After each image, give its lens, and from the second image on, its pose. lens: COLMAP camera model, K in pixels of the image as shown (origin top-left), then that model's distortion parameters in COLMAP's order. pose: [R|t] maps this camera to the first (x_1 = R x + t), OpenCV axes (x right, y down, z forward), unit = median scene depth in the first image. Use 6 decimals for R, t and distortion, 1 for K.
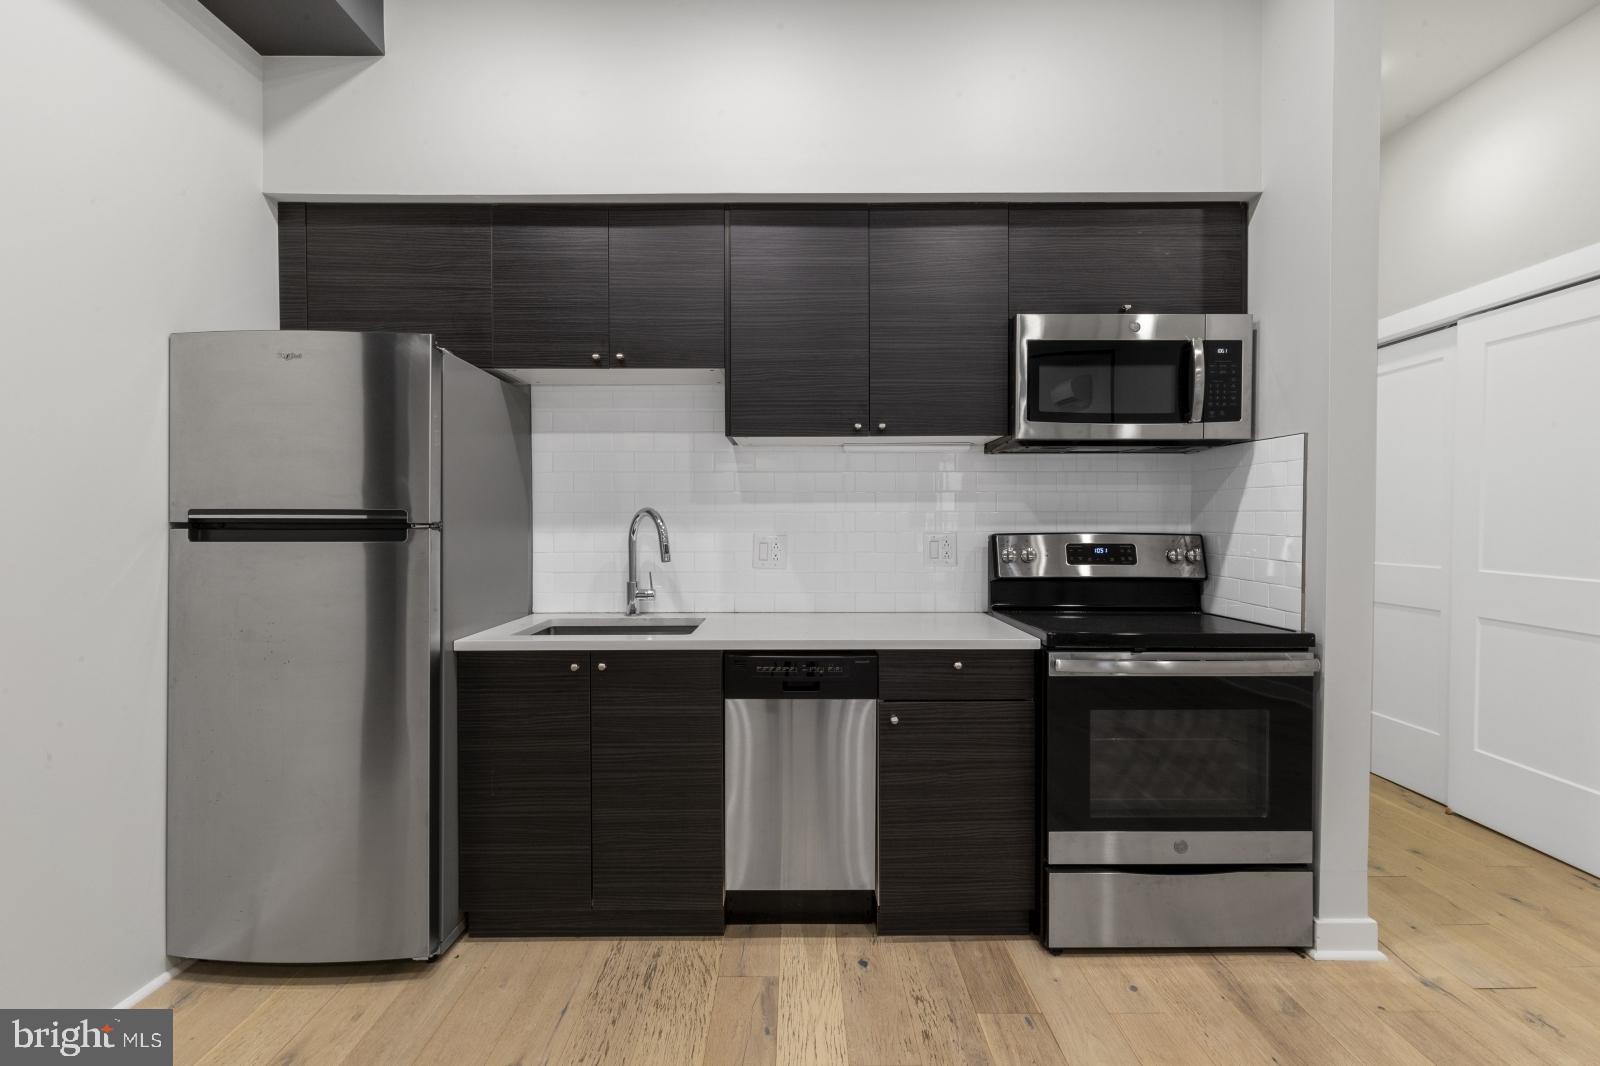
lens RADIAL K [[733.1, 0, 794.9], [0, 733.1, 534.9], [0, 0, 1]] dist [0.000263, -0.001122]
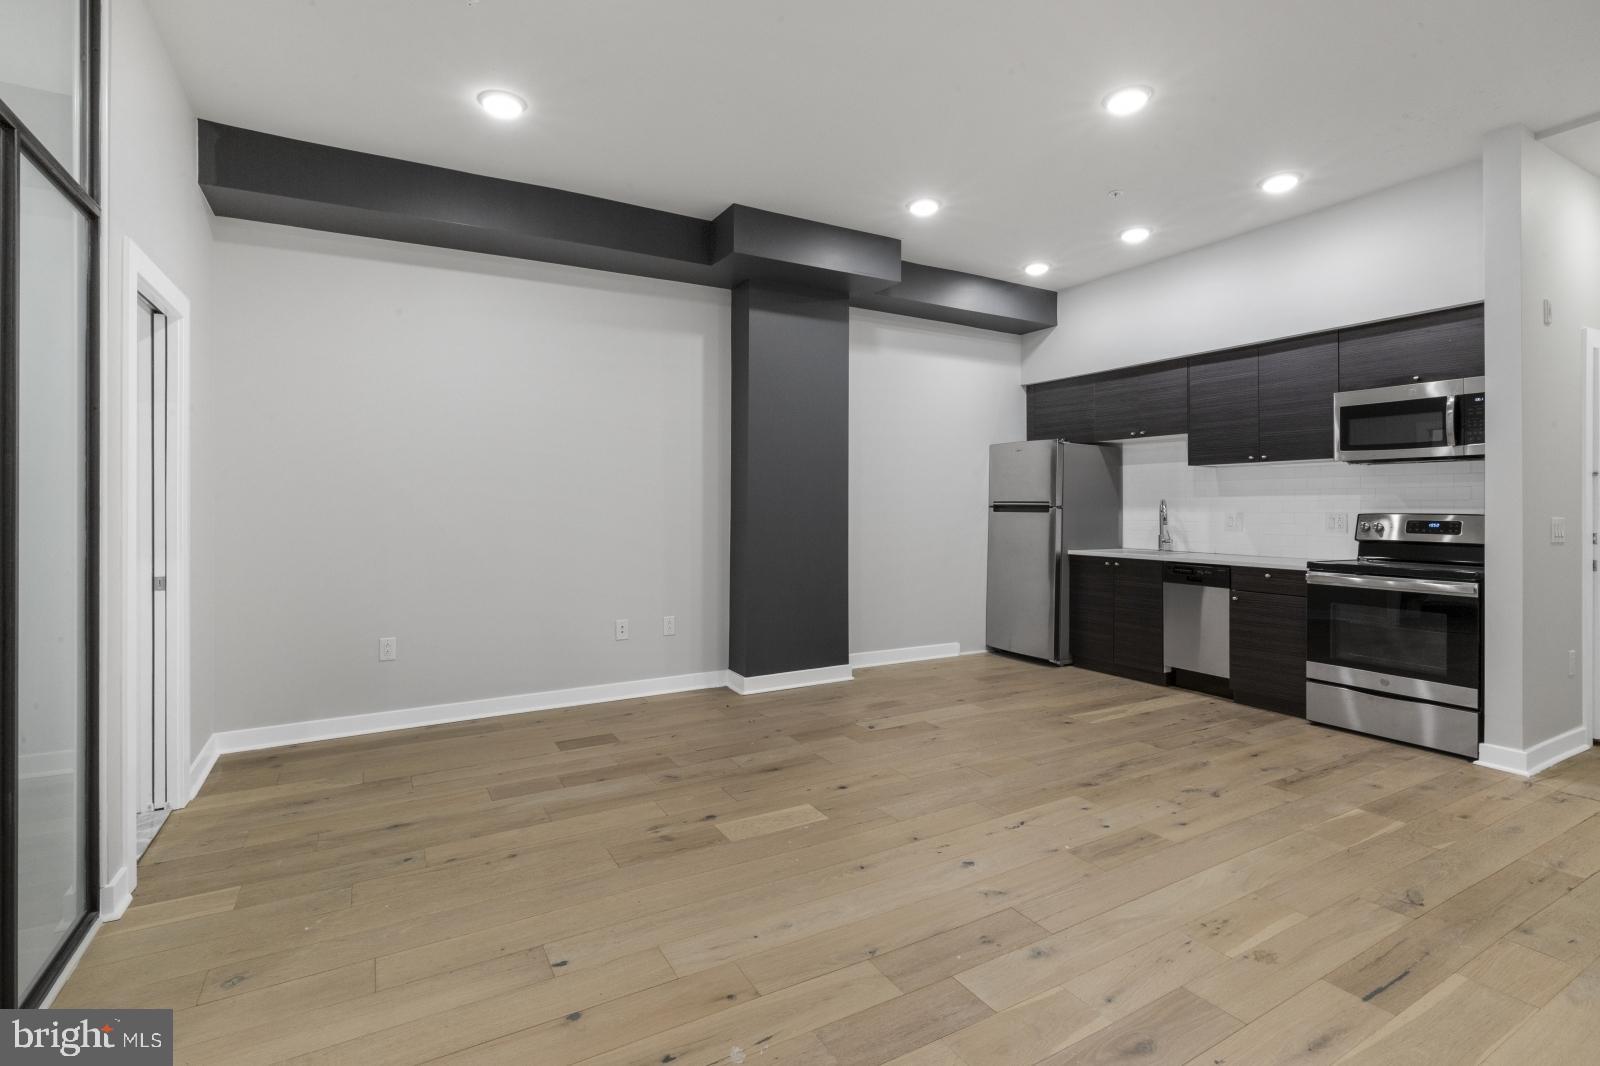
lens RADIAL K [[741.9, 0, 789.2], [0, 741.9, 502.8], [0, 0, 1]] dist [-0.000650, -0.000752]
pose [[0.488673, -0.003016, -0.872462, 1.222932], [-0.020804, 0.999669, -0.015109, 0.028595], [0.872219, 0.025534, 0.488449, -1.056127]]
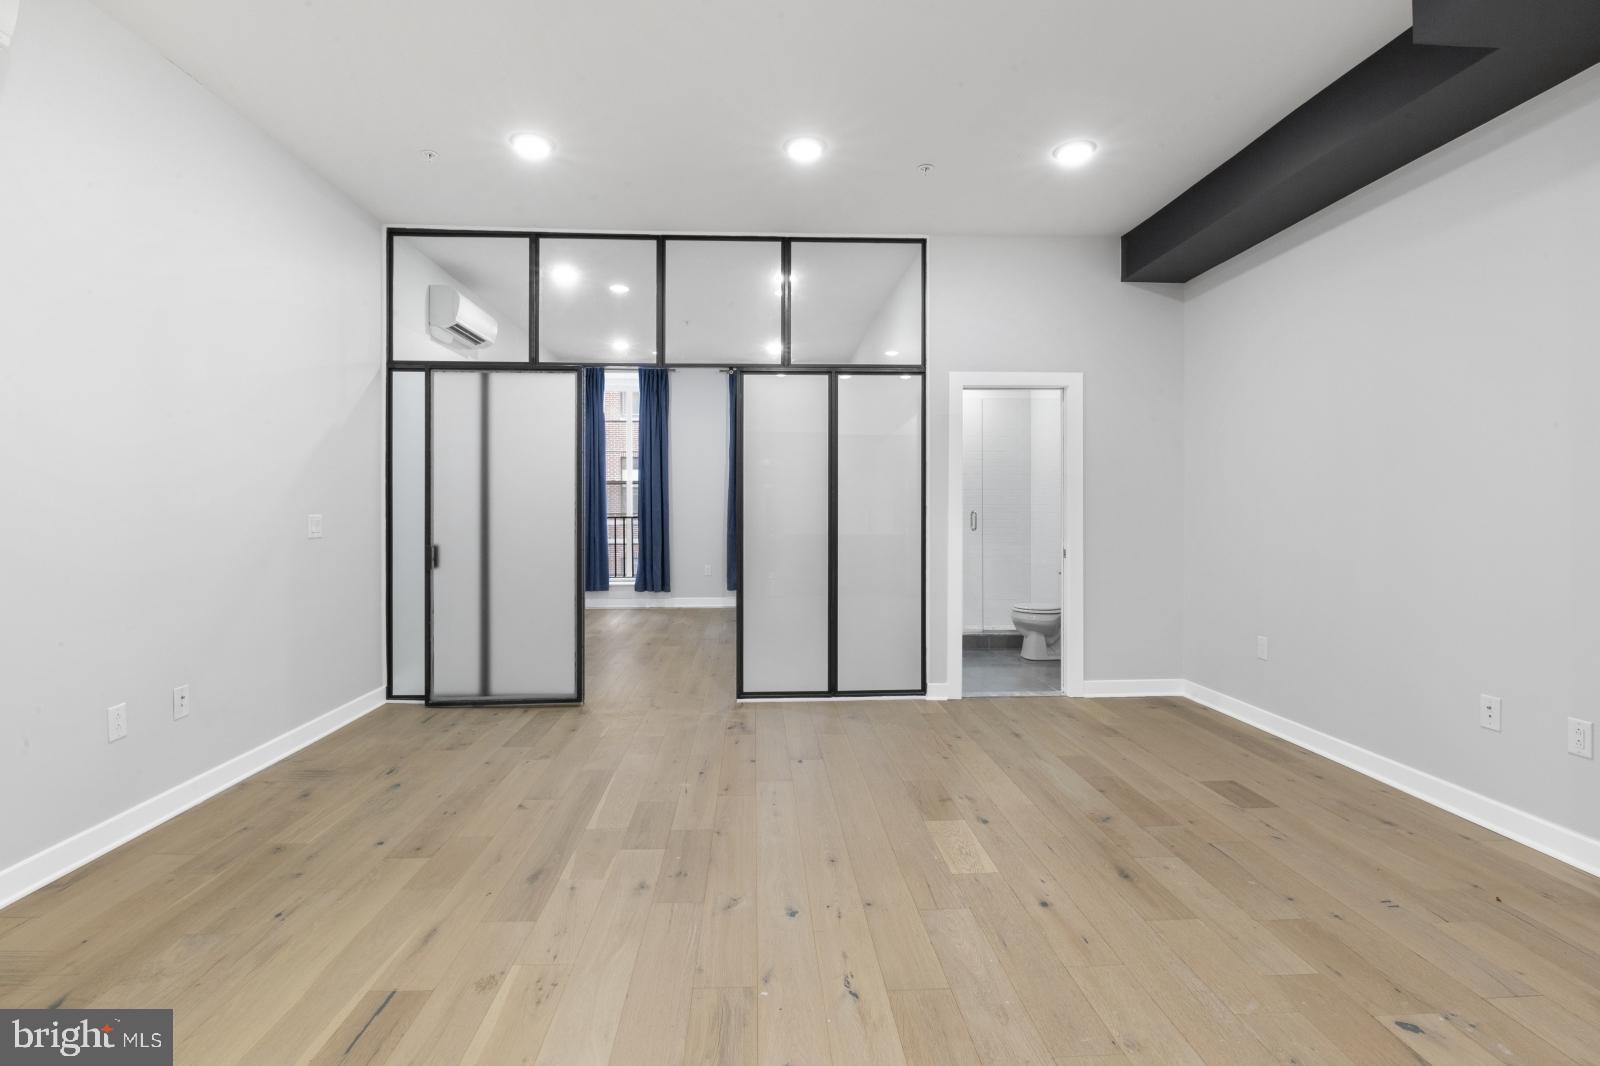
lens RADIAL K [[758.7, 0, 790.9], [0, 758.7, 503.3], [0, 0, 1]] dist [-0.011562, -0.000899]
pose [[-0.998693, 0.002377, -0.051063, 0.465489], [0.001246, 0.999753, 0.022182, -0.016087], [0.051103, 0.022089, -0.998449, 0.652466]]
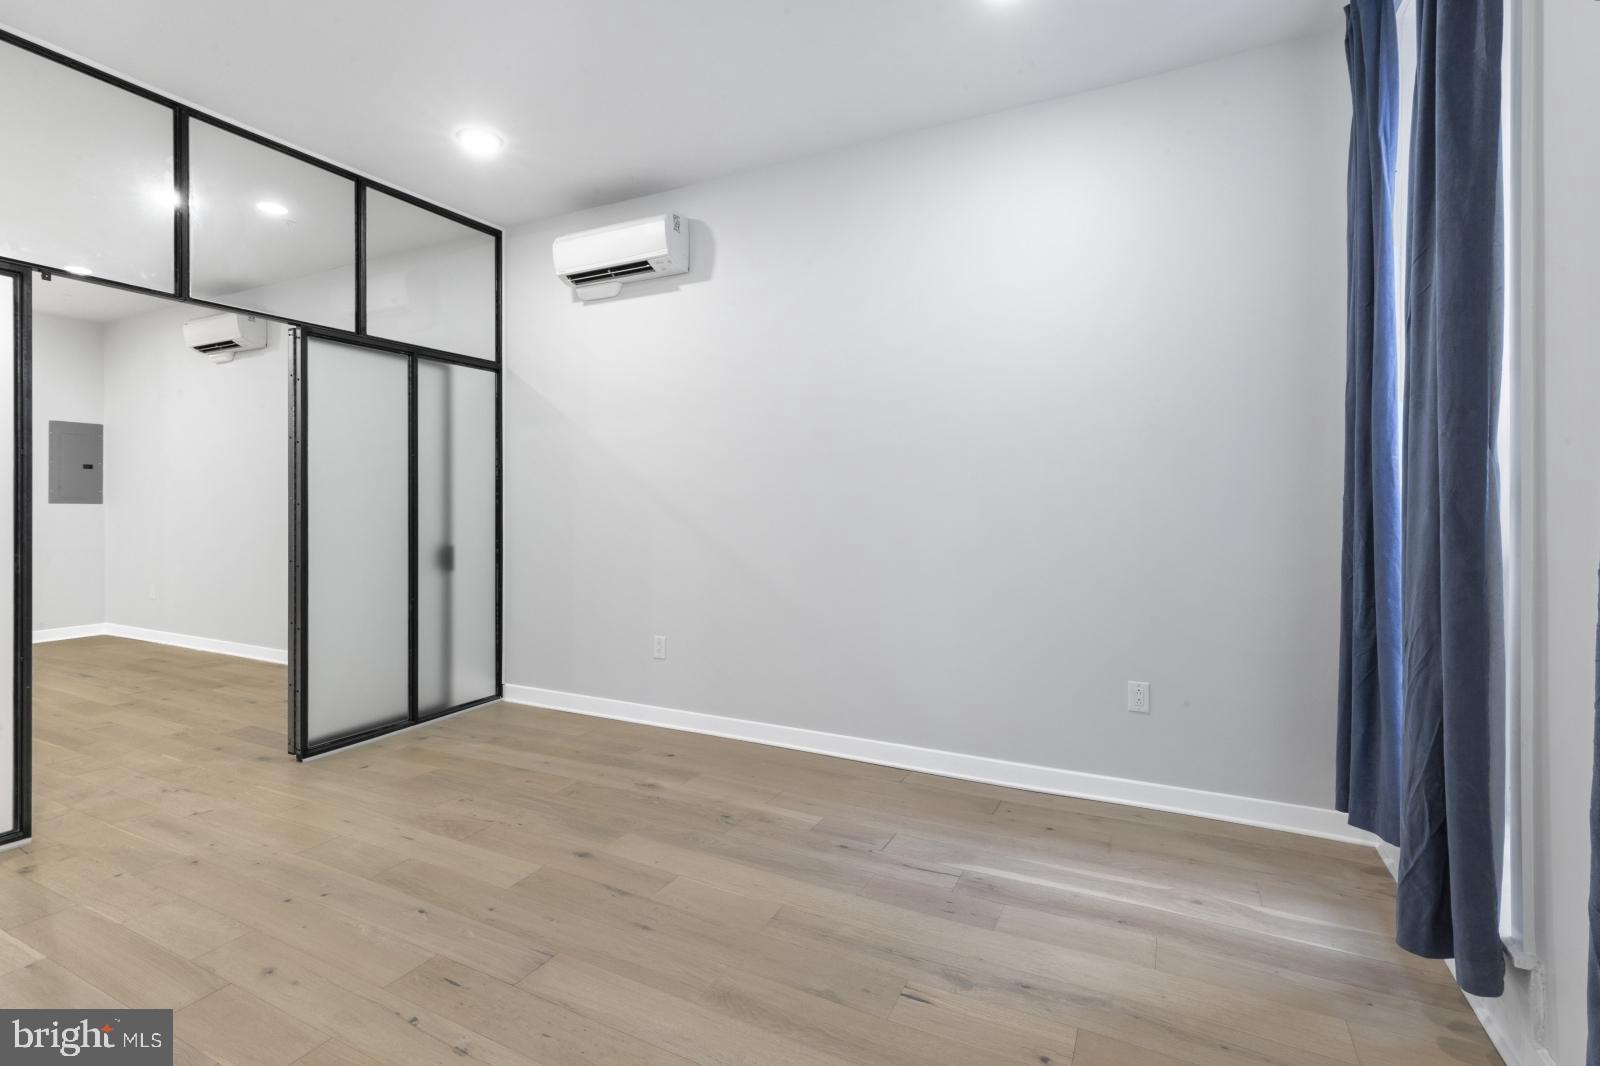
lens RADIAL K [[741.9, 0, 789.2], [0, 741.9, 502.8], [0, 0, 1]] dist [-0.000650, -0.000752]
pose [[0.454824, 0.007415, 0.890550, 0.001501], [0.020725, 0.999606, -0.018908, 0.076120], [-0.890340, 0.027057, 0.454492, -2.954109]]
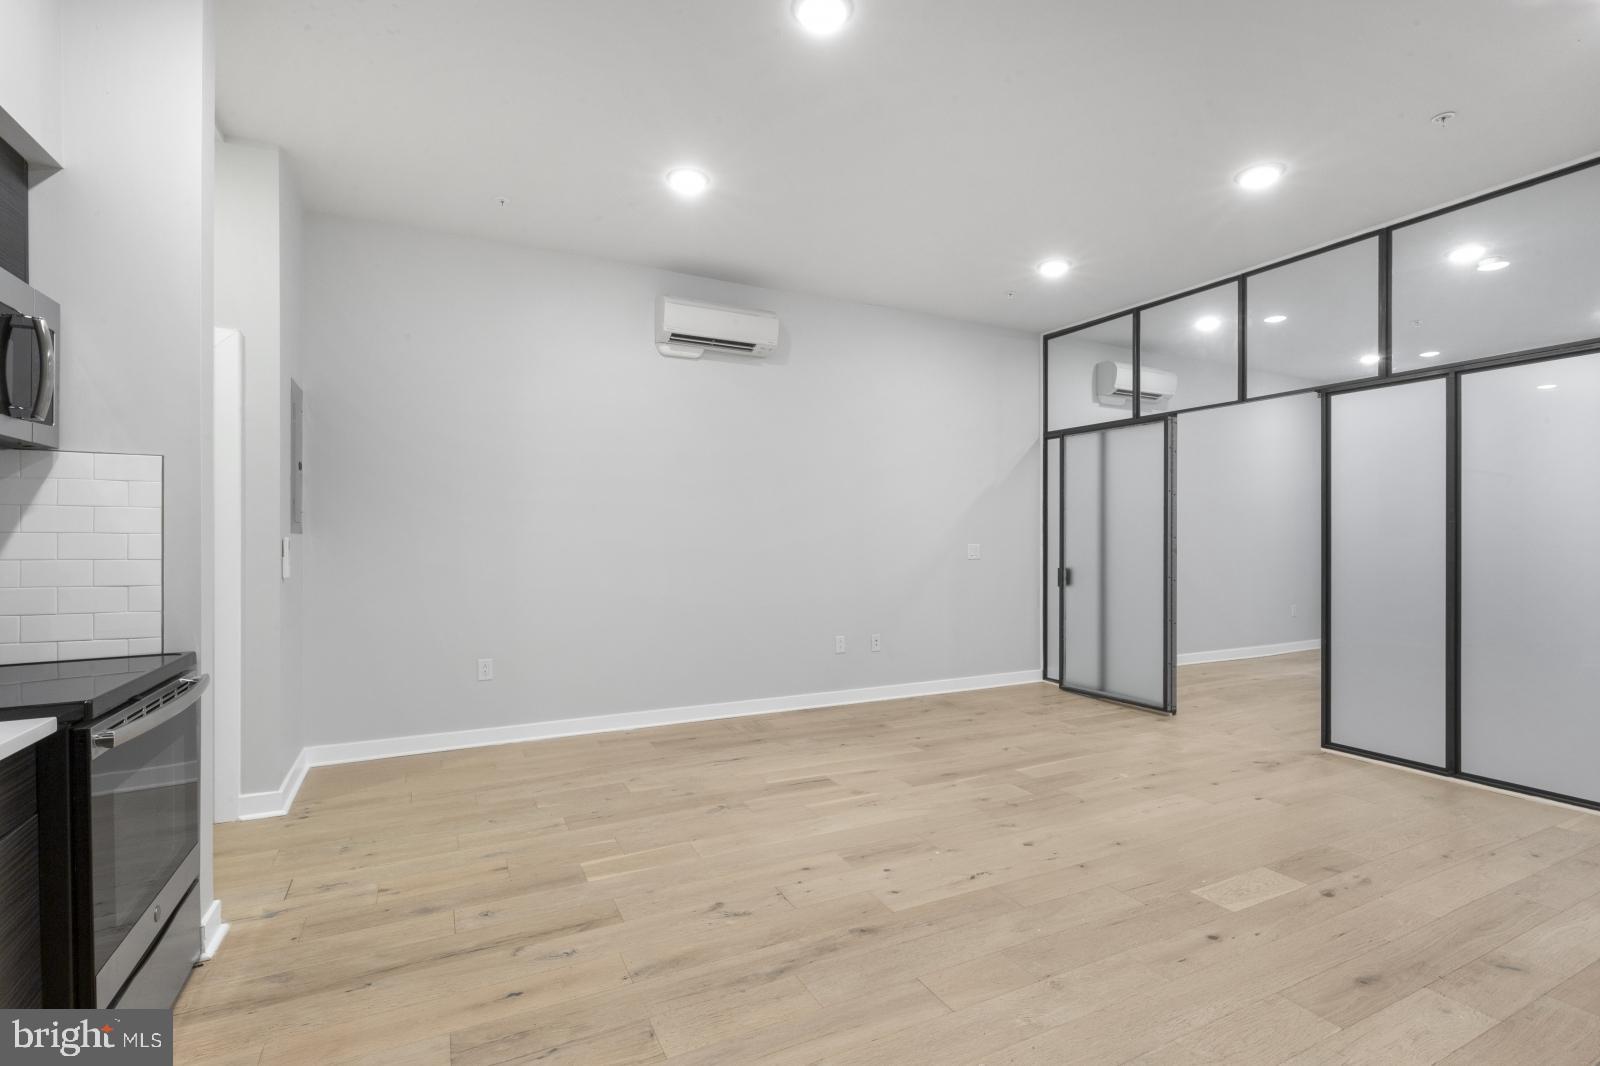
lens RADIAL K [[733.1, 0, 794.9], [0, 733.1, 534.9], [0, 0, 1]] dist [0.000263, -0.001122]
pose [[-0.448521, 0.004514, 0.893761, -0.520671], [0.022344, 0.999731, 0.006164, -0.015084], [-0.893493, 0.022735, -0.448501, 0.603345]]
